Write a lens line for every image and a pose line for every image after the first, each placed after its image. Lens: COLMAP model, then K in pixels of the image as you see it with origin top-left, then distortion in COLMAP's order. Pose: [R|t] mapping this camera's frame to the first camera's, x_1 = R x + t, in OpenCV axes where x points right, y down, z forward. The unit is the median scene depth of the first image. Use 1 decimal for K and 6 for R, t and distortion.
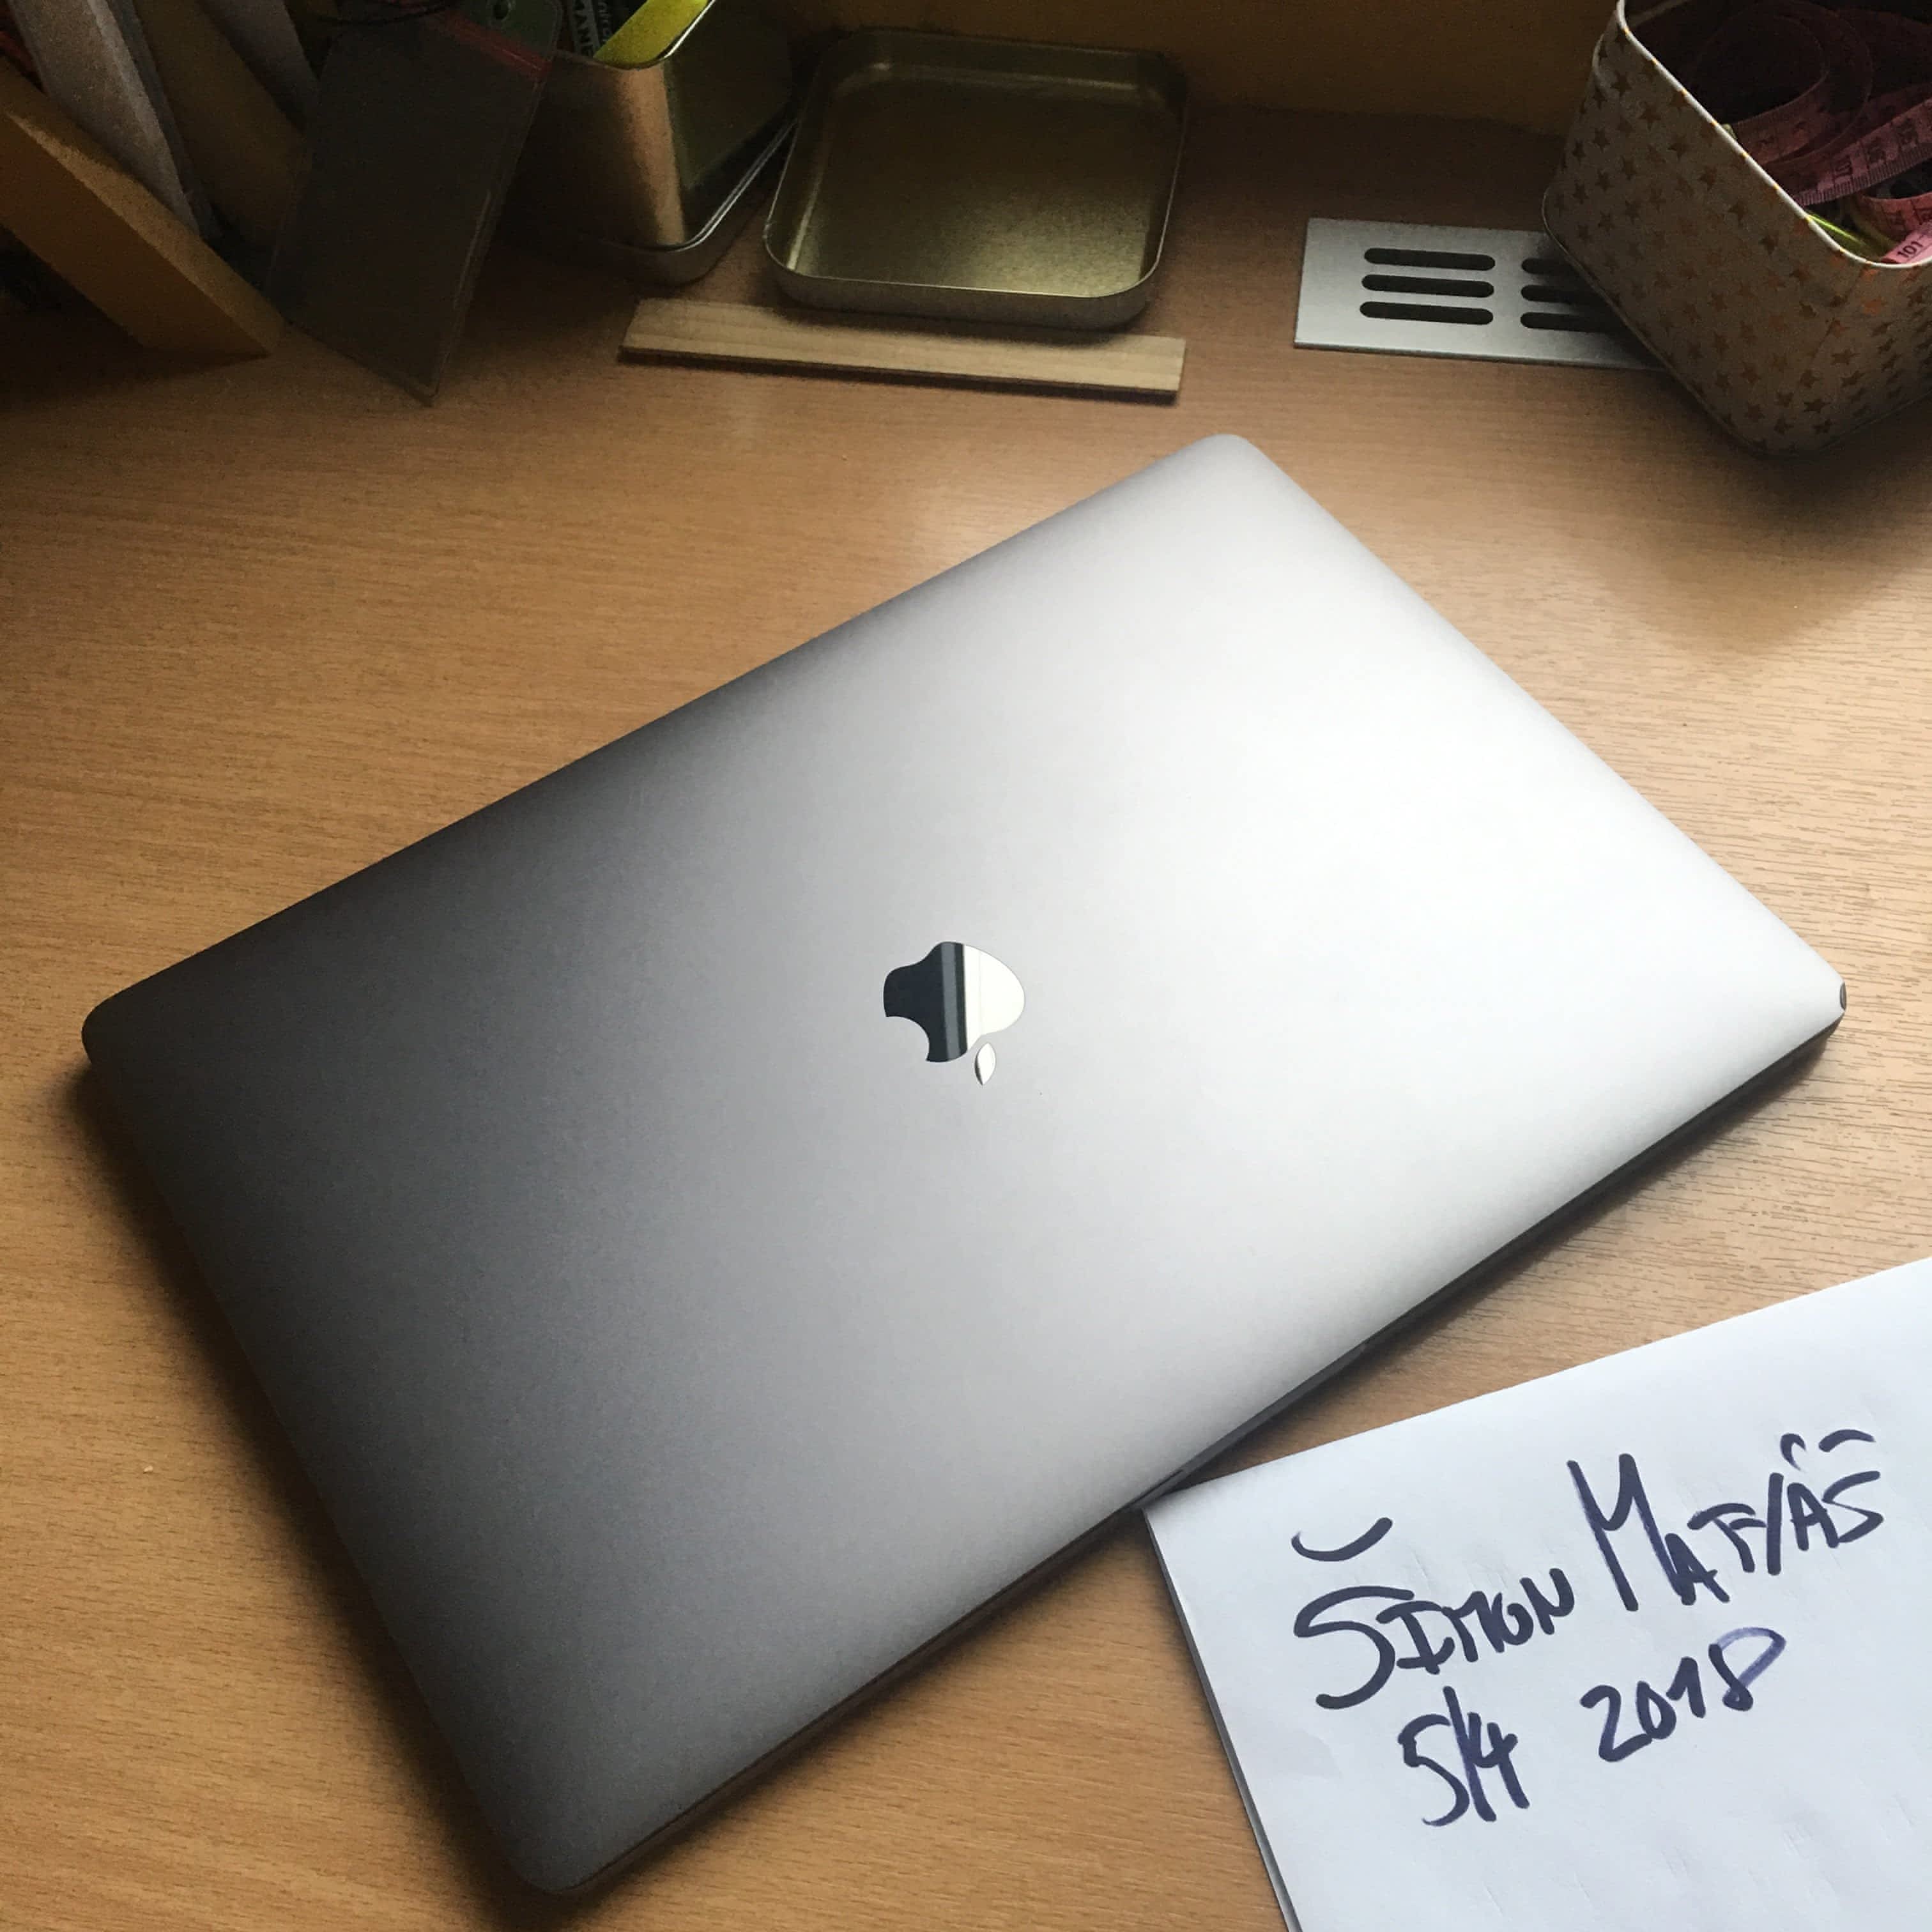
lens RADIAL K [[2208.6, 0, 966.0], [0, 2208.6, 966.0], [0, 0, 1]] dist [0.061838, -0.059931]
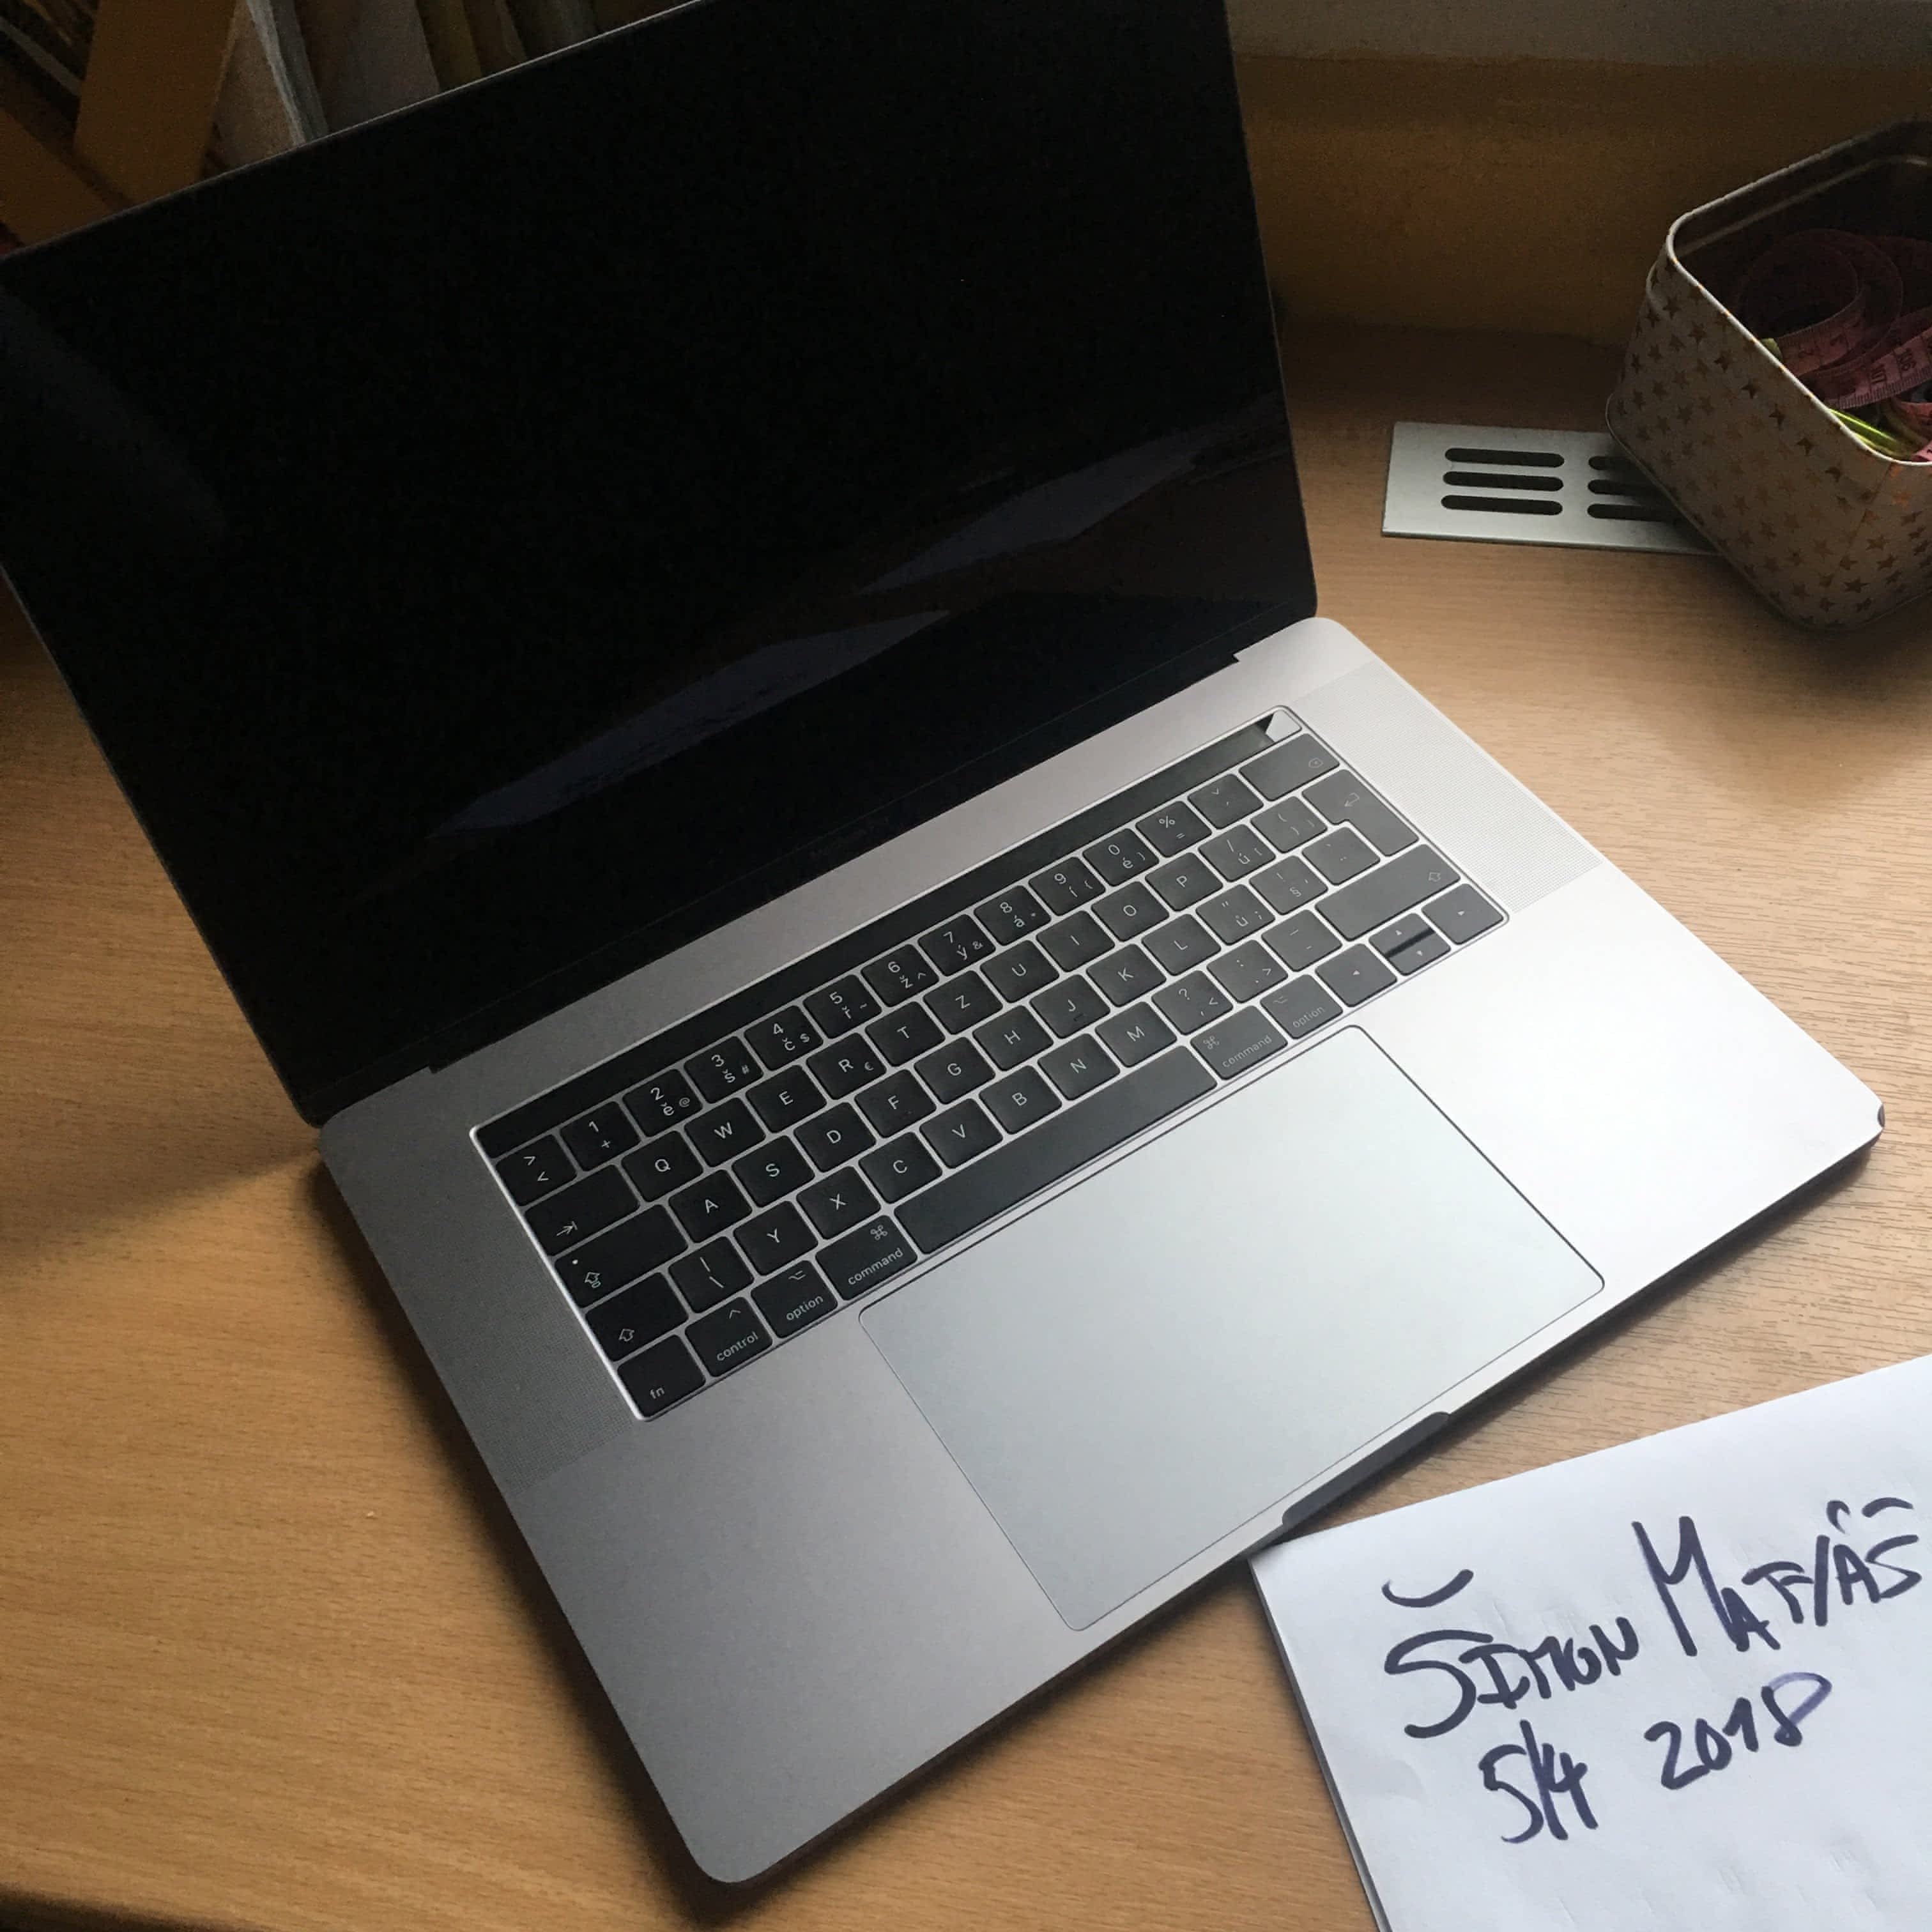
lens RADIAL K [[2208.6, 0, 966.0], [0, 2208.6, 966.0], [0, 0, 1]] dist [0.061838, -0.059931]
pose [[0.998851, 0.003095, -0.047823, -0.009282], [-0.006718, 0.997102, -0.075778, 0.030095], [0.047449, 0.076012, 0.995977, -0.137172]]
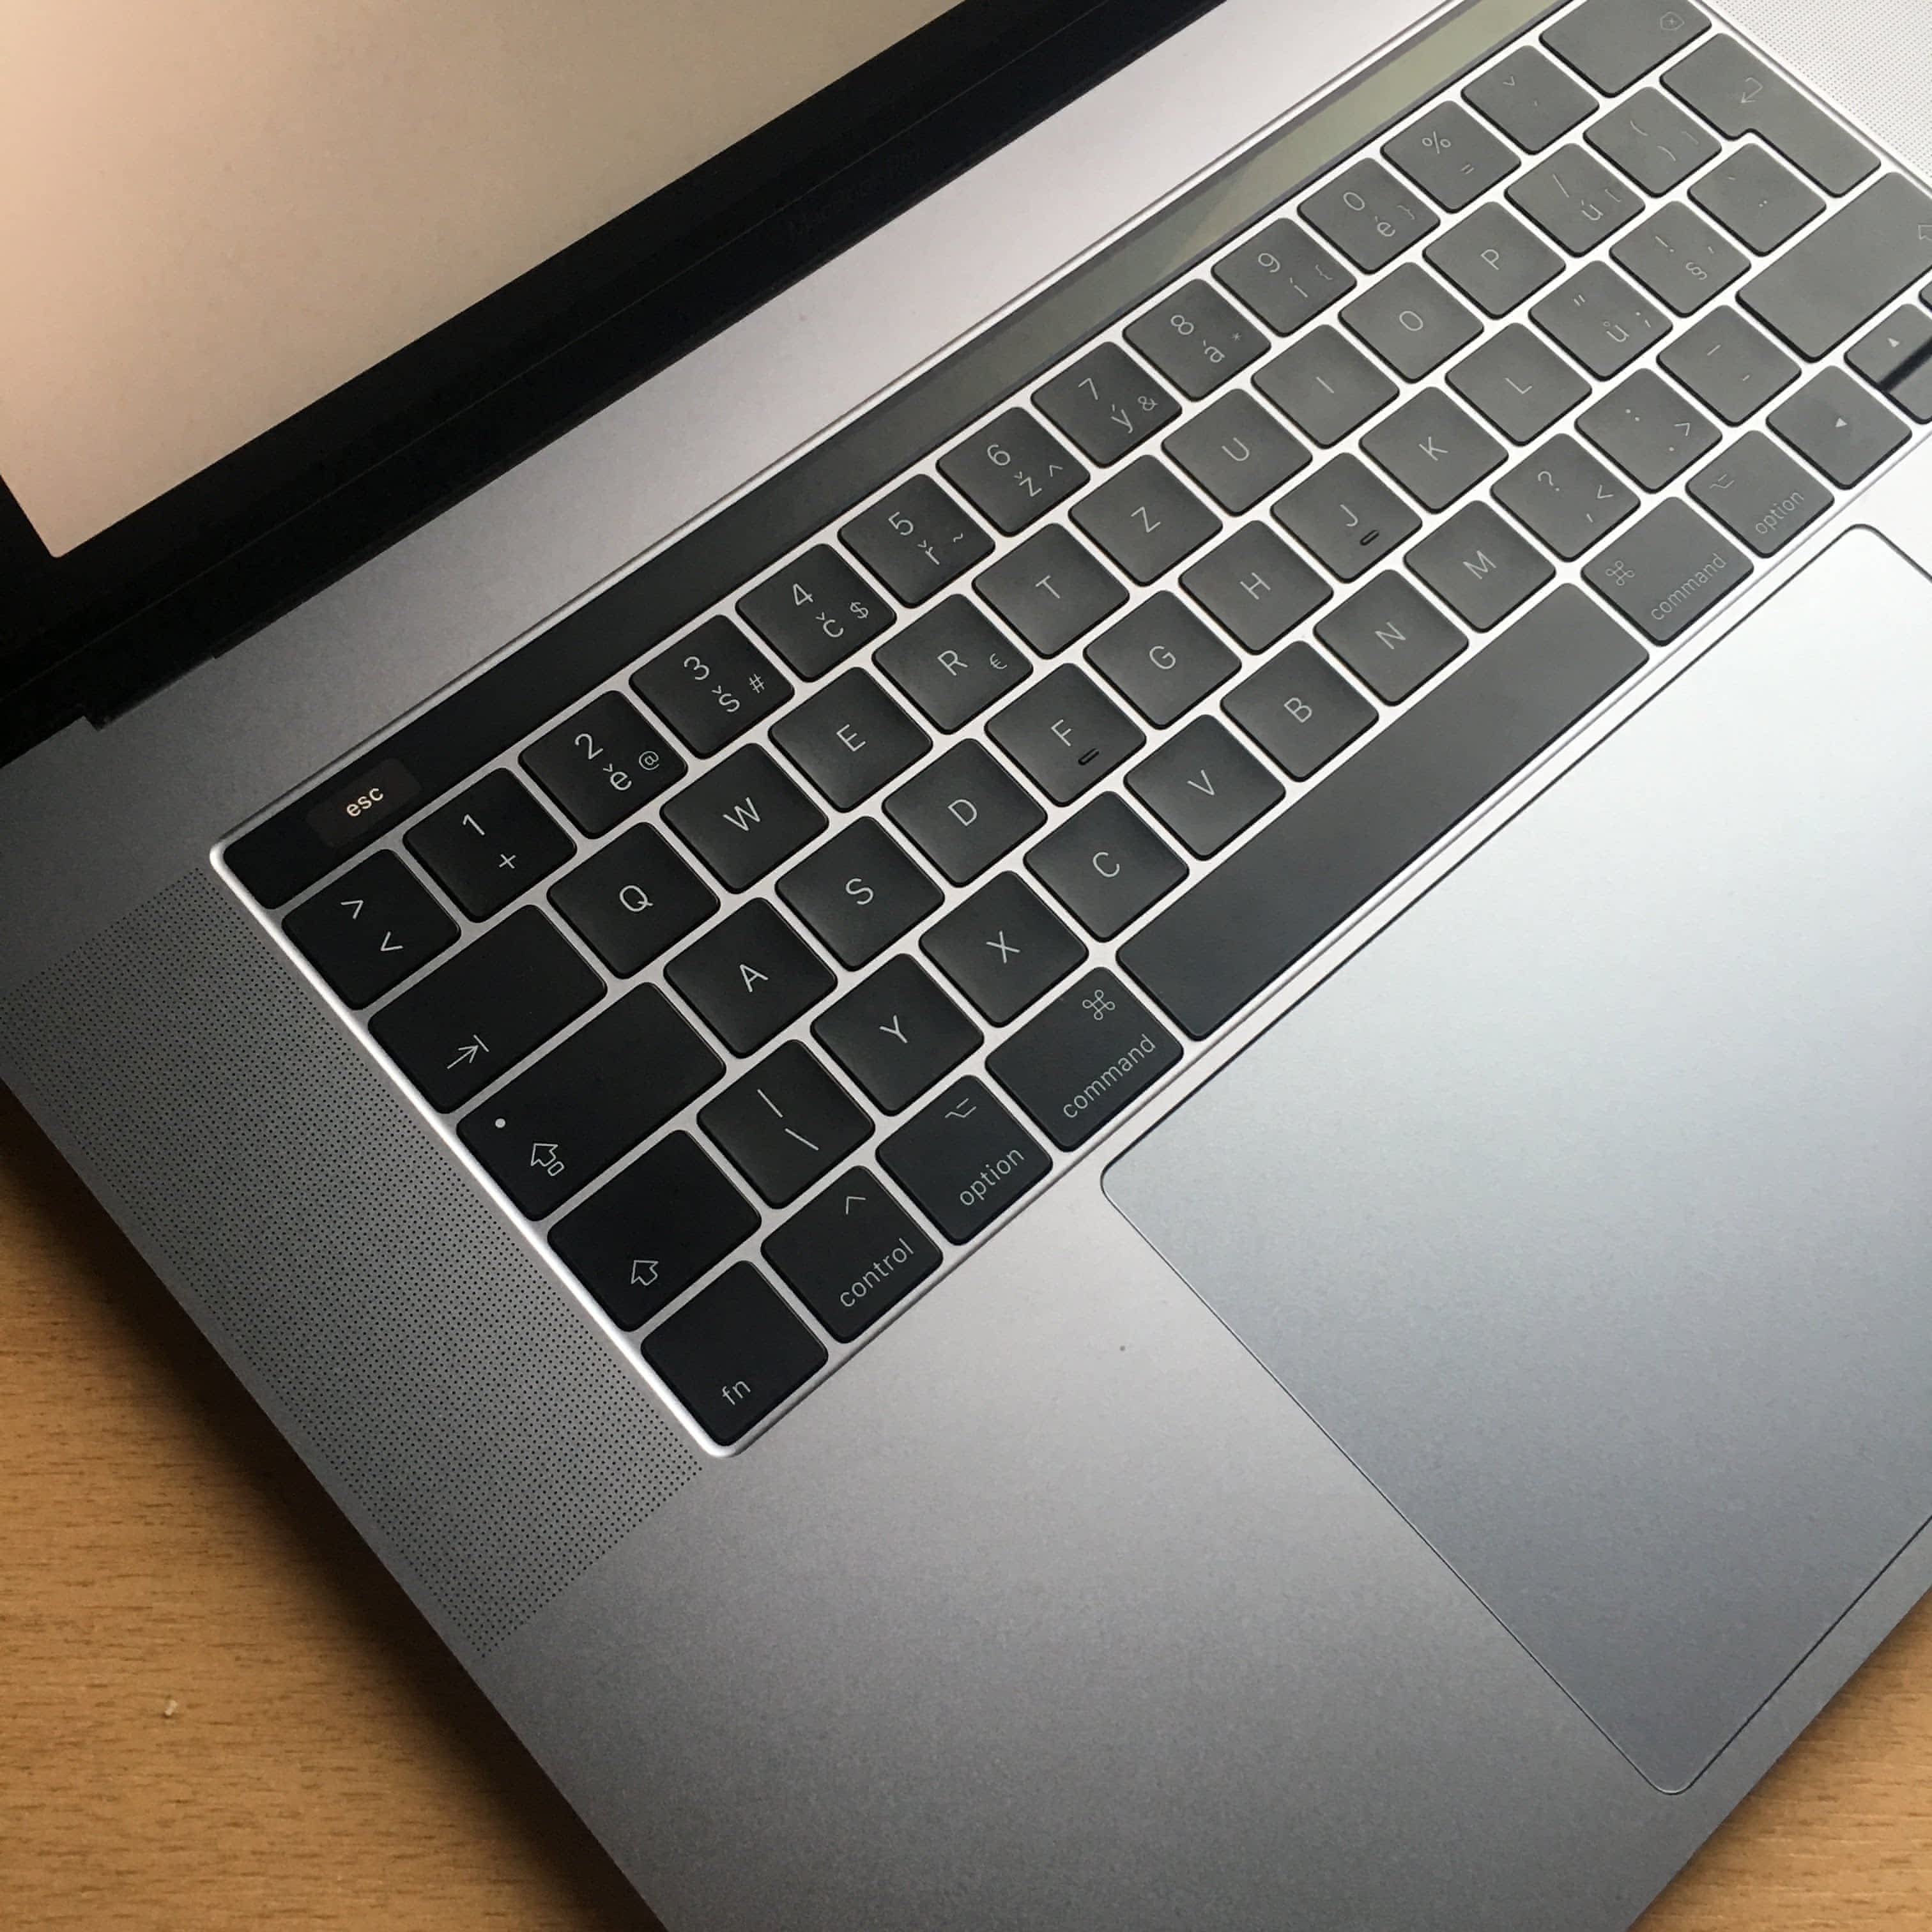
lens RADIAL K [[2138.0, 0, 1017.6], [0, 2138.0, 969.6], [0, 0, 1]] dist [0.043370, -0.017559]
pose [[0.981755, -0.088101, 0.168509, -0.231476], [0.049453, 0.973993, 0.221113, -0.058045], [-0.183607, -0.208746, 0.960580, 0.483502]]
